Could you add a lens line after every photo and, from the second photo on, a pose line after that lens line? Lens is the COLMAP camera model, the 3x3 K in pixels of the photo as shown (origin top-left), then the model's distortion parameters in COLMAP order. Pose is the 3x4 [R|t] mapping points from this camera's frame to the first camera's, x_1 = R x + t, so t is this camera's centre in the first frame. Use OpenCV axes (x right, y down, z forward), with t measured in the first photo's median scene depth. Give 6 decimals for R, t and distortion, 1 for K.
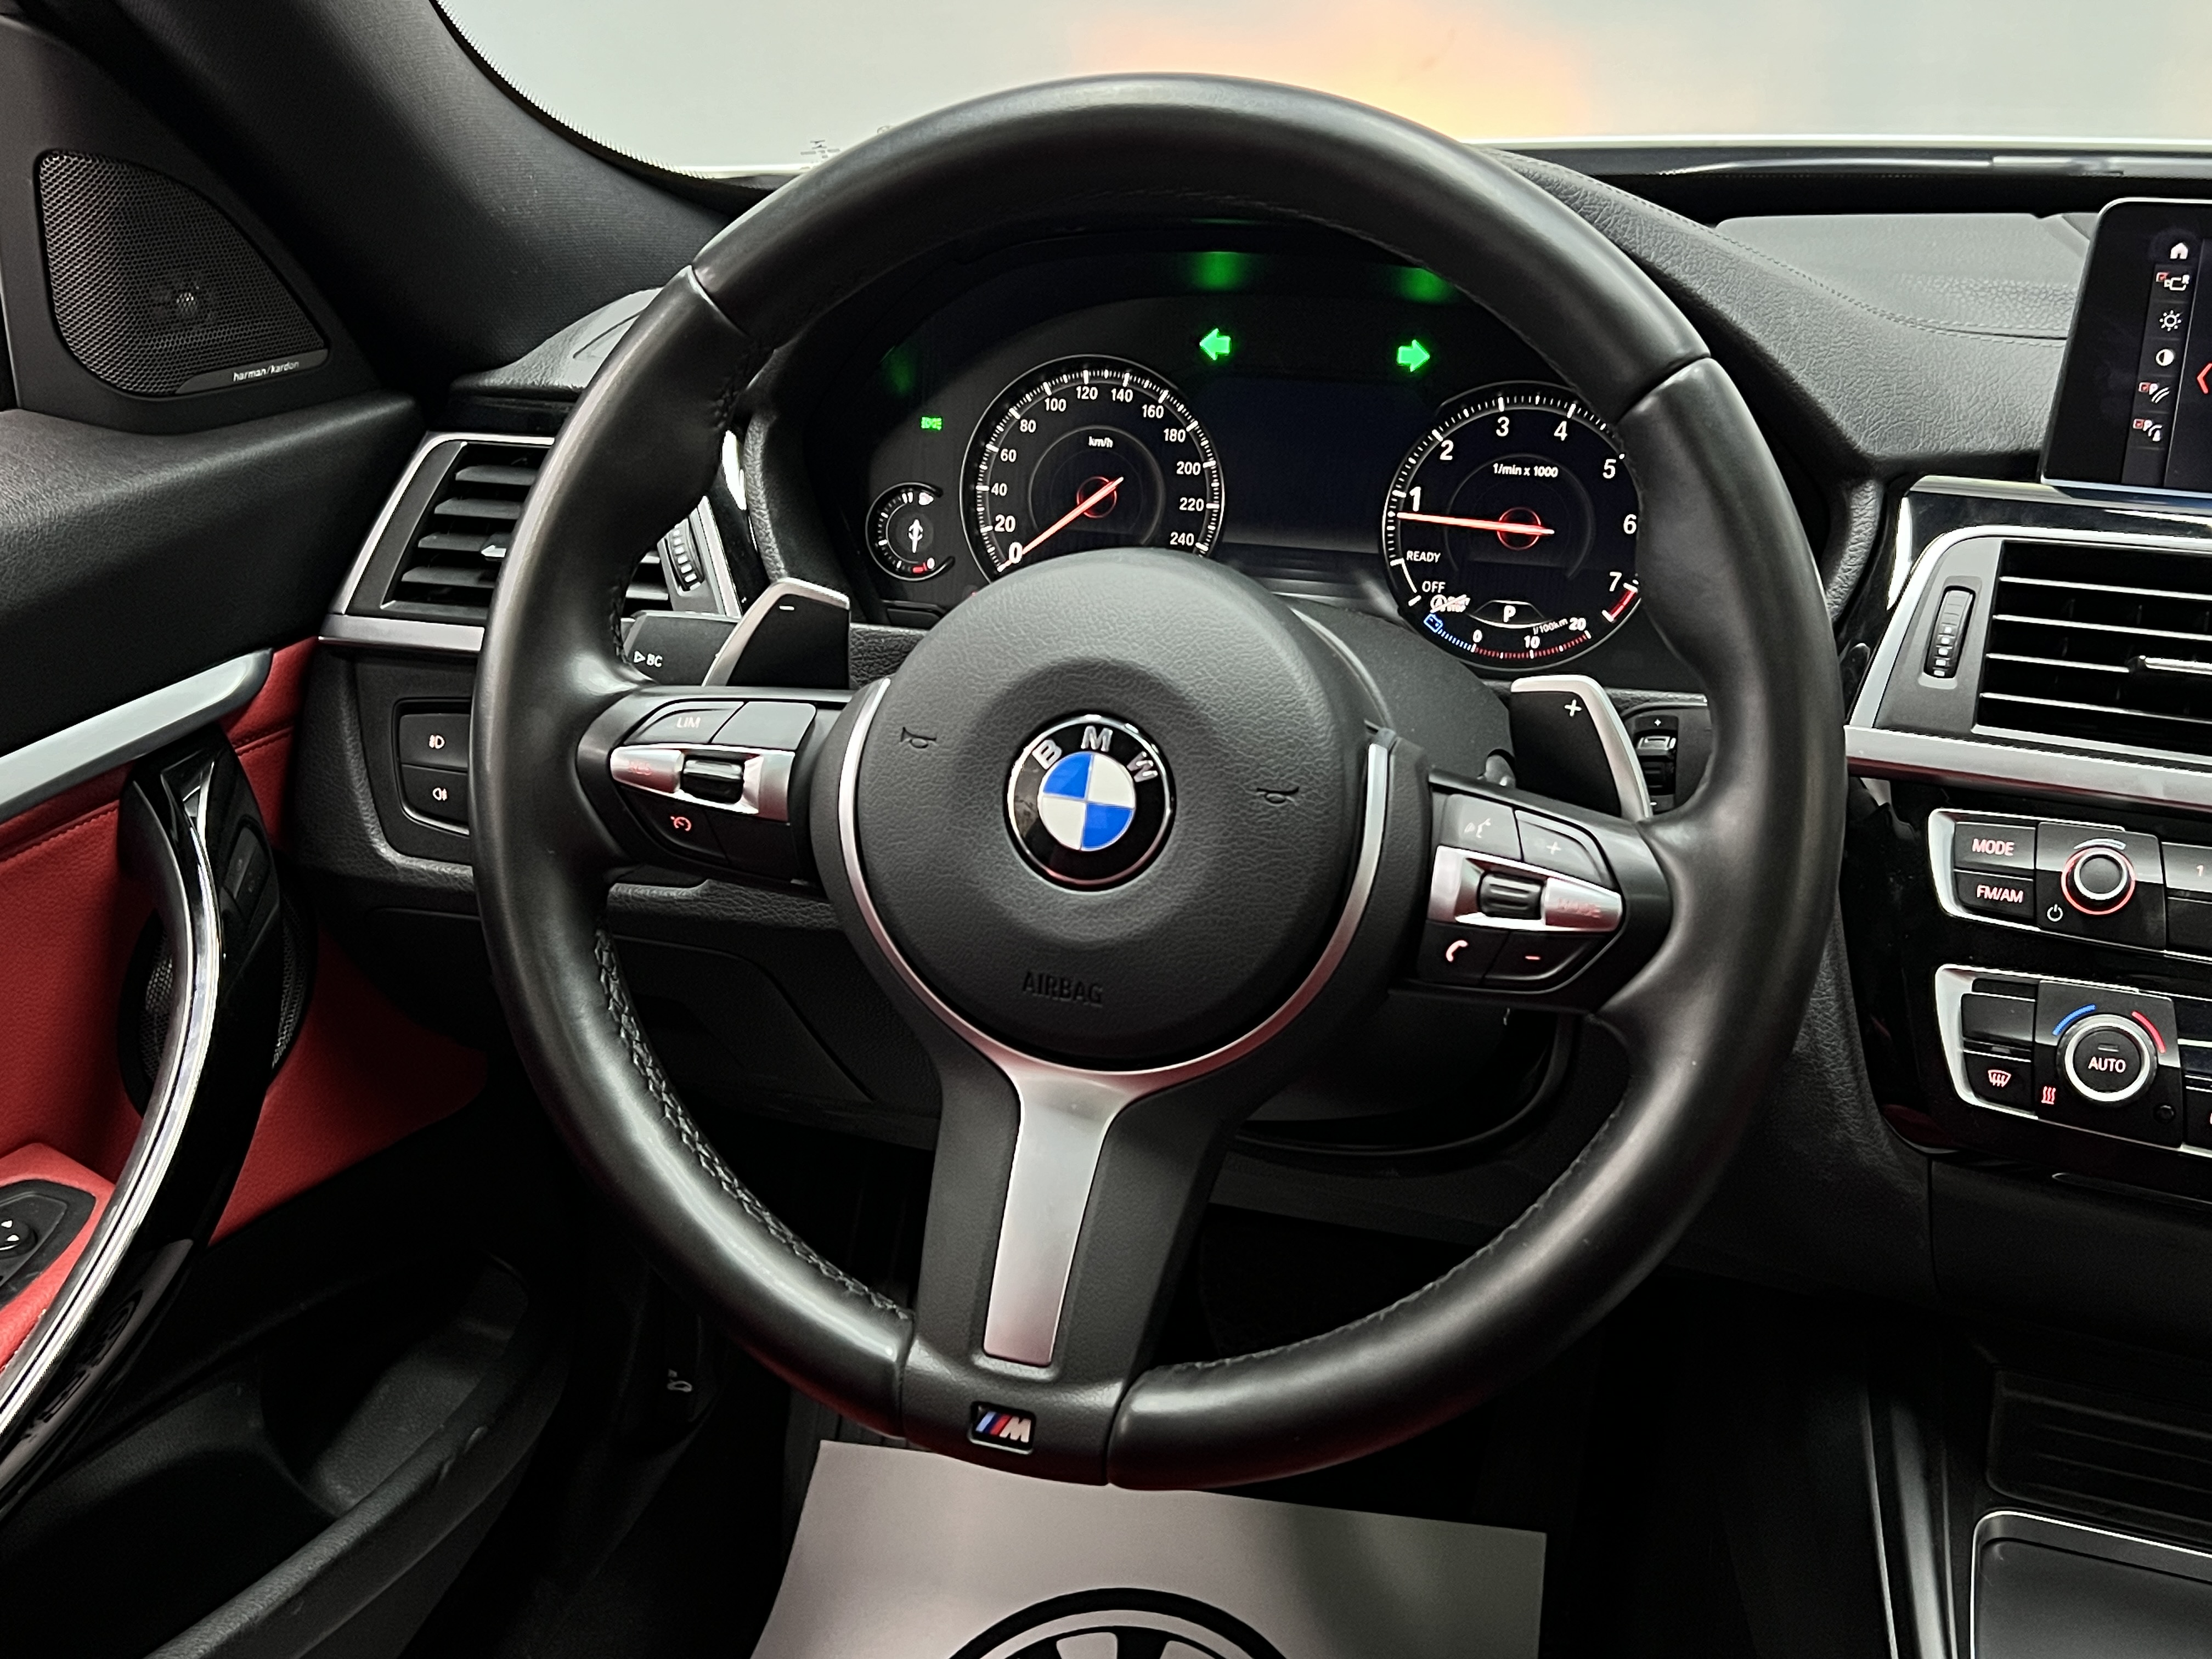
lens RADIAL K [[2490.5, 0, 1106.0], [0, 2490.5, 829.5], [0, 0, 1]] dist [0.022541, 0.012277]
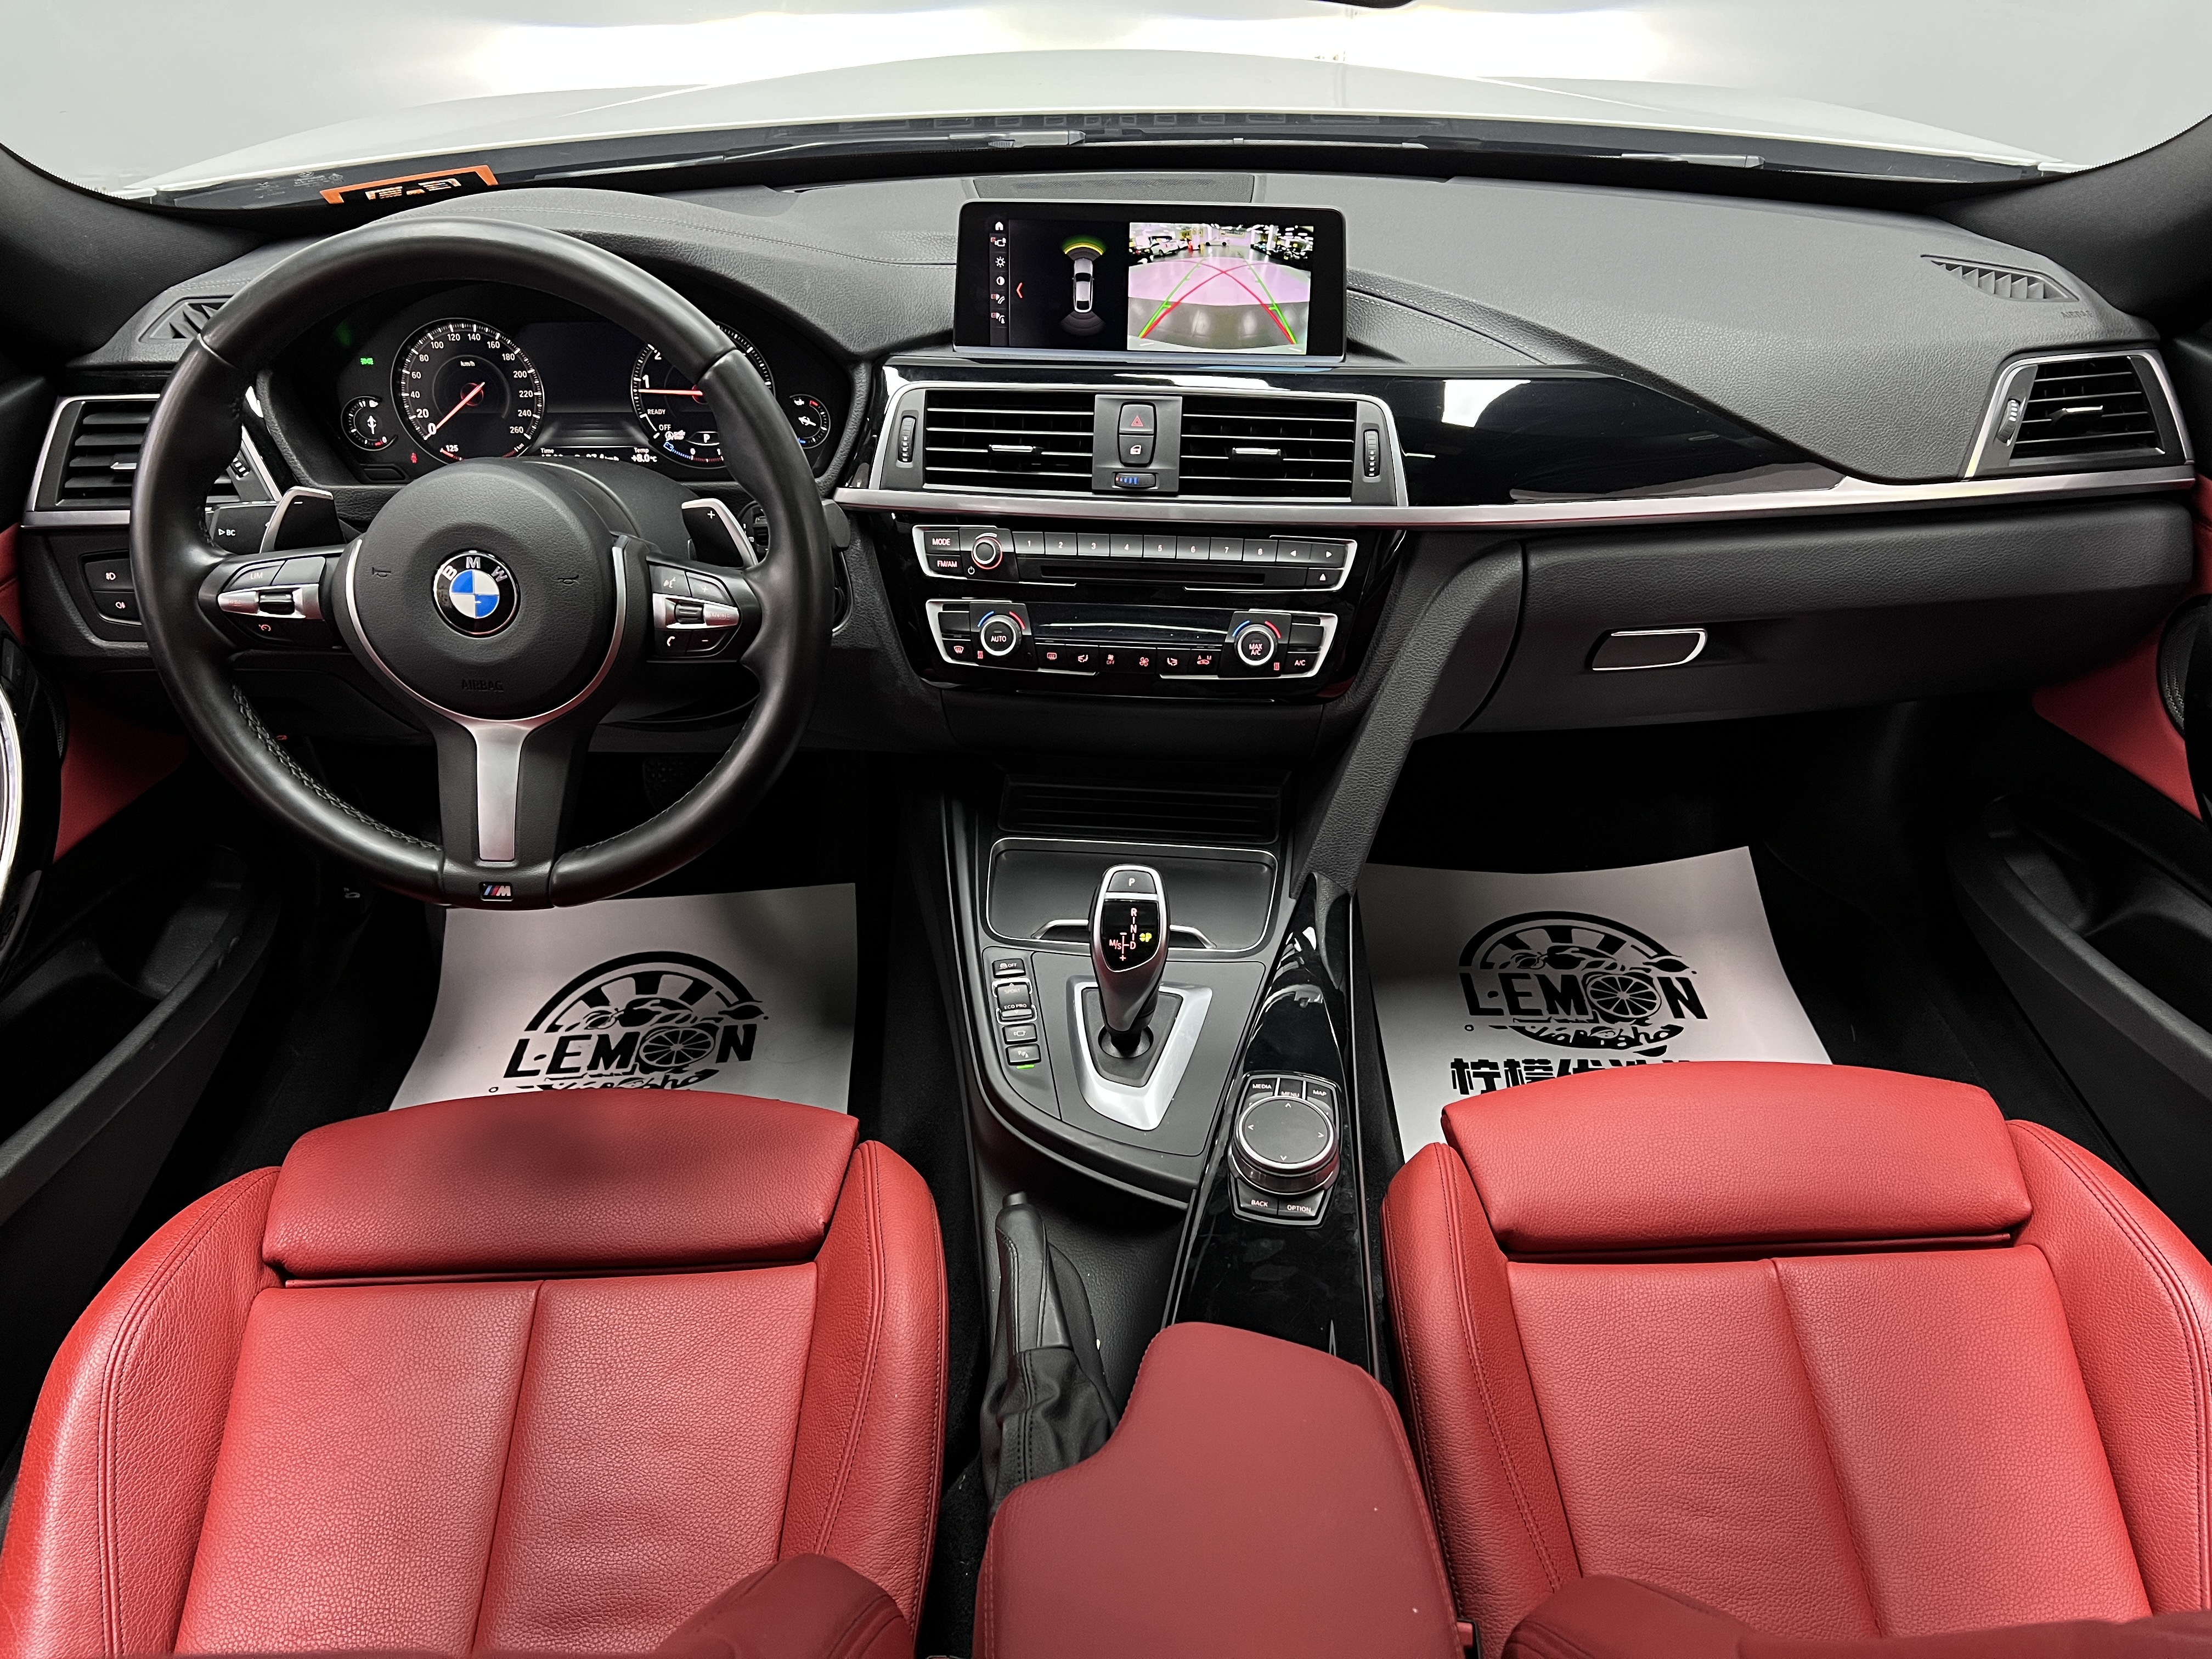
lens RADIAL K [[1683.7, 0, 1106.0], [0, 1683.7, 829.5], [0, 0, 1]] dist [0.050875, -0.066512]
pose [[0.957401, -0.174676, 0.229937, 0.119042], [0.115097, 0.961142, 0.250915, -0.101530], [-0.264831, -0.213762, 0.940303, -0.432505]]
